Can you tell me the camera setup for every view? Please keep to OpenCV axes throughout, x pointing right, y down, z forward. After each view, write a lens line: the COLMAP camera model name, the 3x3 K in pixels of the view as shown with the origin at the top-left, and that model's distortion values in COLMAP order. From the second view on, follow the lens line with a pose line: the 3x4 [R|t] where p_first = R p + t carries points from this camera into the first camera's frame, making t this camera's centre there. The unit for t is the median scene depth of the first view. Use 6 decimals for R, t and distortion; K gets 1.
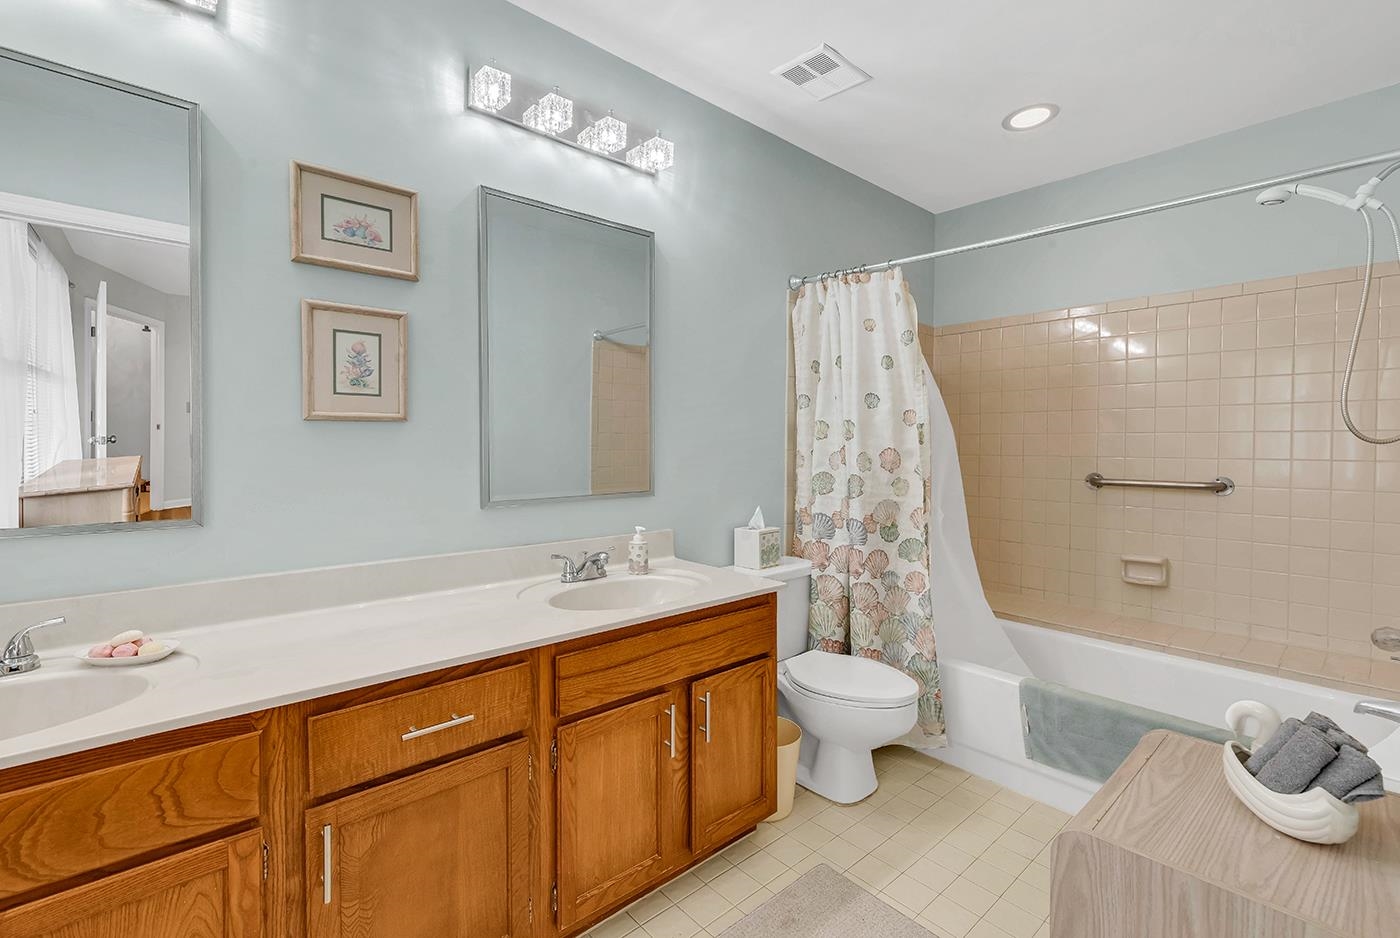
lens RADIAL K [[637.3, 0, 698.9], [0, 637.3, 441.6], [0, 0, 1]] dist [0.000535, -0.000244]
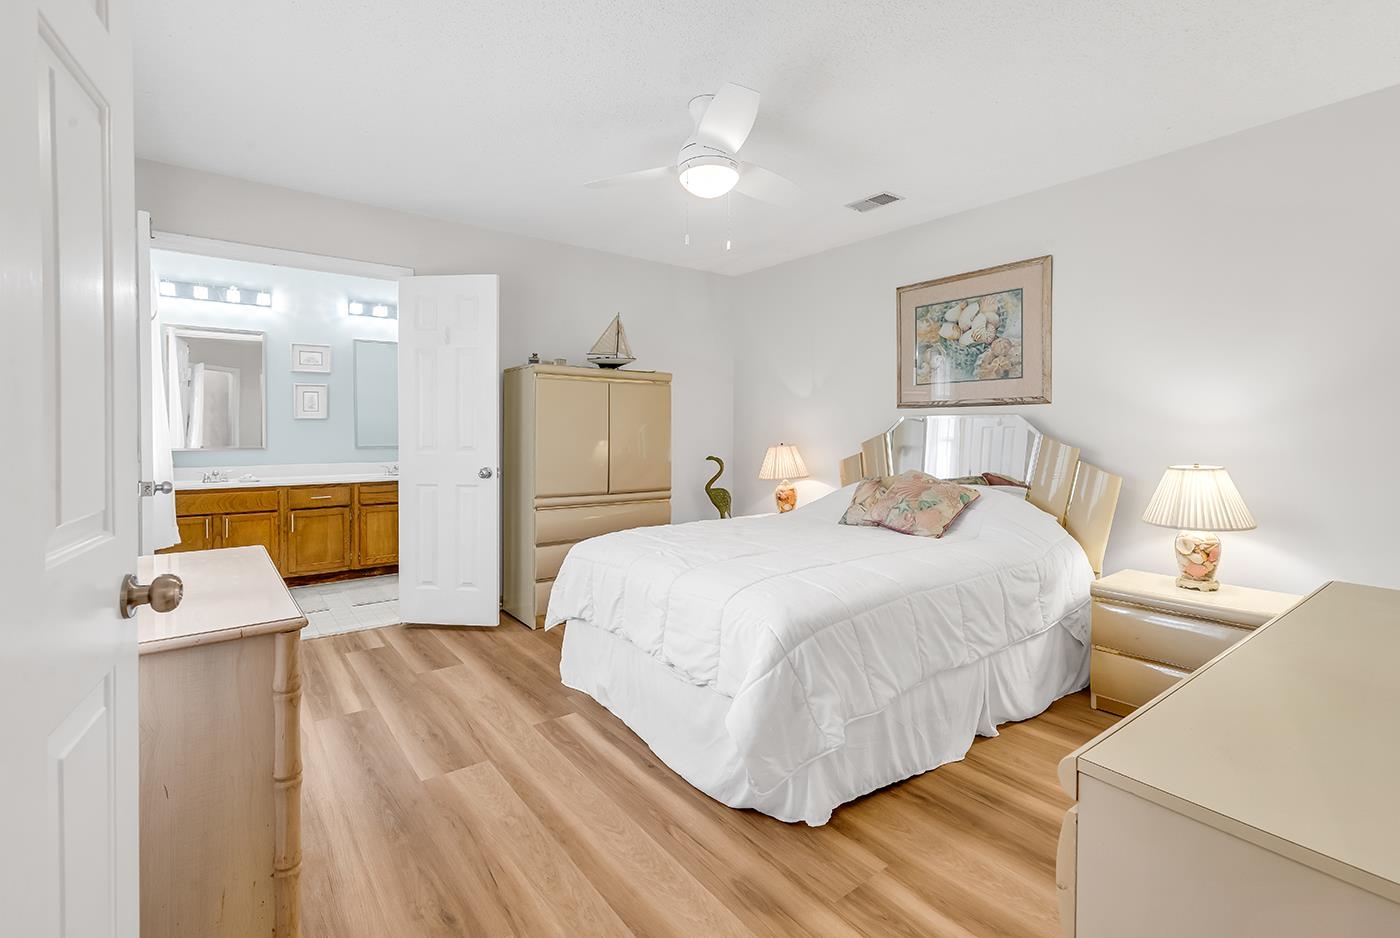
lens RADIAL K [[637.3, 0, 698.9], [0, 637.3, 441.6], [0, 0, 1]] dist [0.000535, -0.000244]
pose [[0.999160, 0.008372, -0.040126, 1.825998], [-0.007843, 0.999880, 0.013325, 0.019628], [0.040232, -0.012999, 0.999106, -2.500367]]
